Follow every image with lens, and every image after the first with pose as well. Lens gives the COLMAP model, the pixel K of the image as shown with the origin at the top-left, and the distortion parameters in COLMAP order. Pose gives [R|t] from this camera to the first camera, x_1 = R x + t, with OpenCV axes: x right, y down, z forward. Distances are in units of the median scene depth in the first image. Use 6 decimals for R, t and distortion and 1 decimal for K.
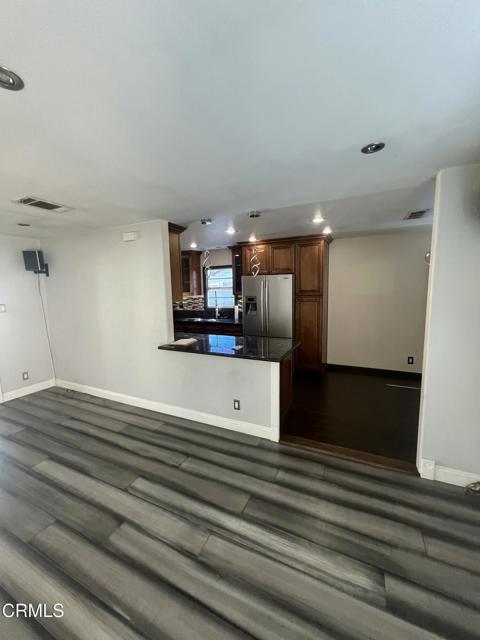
lens RADIAL K [[256.5, 0, 240.5], [0, 256.5, 318.5], [0, 0, 1]] dist [-0.002371, 0.001411]
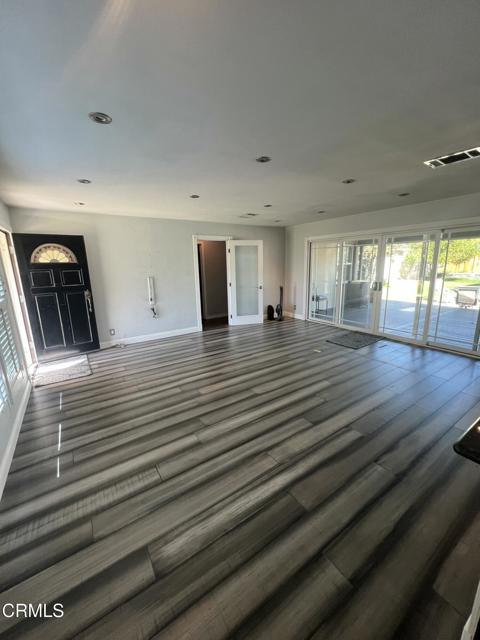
lens RADIAL K [[256.5, 0, 241.1], [0, 256.5, 319.0], [0, 0, 1]] dist [-0.002371, 0.001411]
pose [[-0.506482, 0.219716, -0.833787, 0.439528], [-0.069843, 0.953358, 0.293650, -0.072460], [0.859417, 0.206963, -0.467513, 0.681260]]
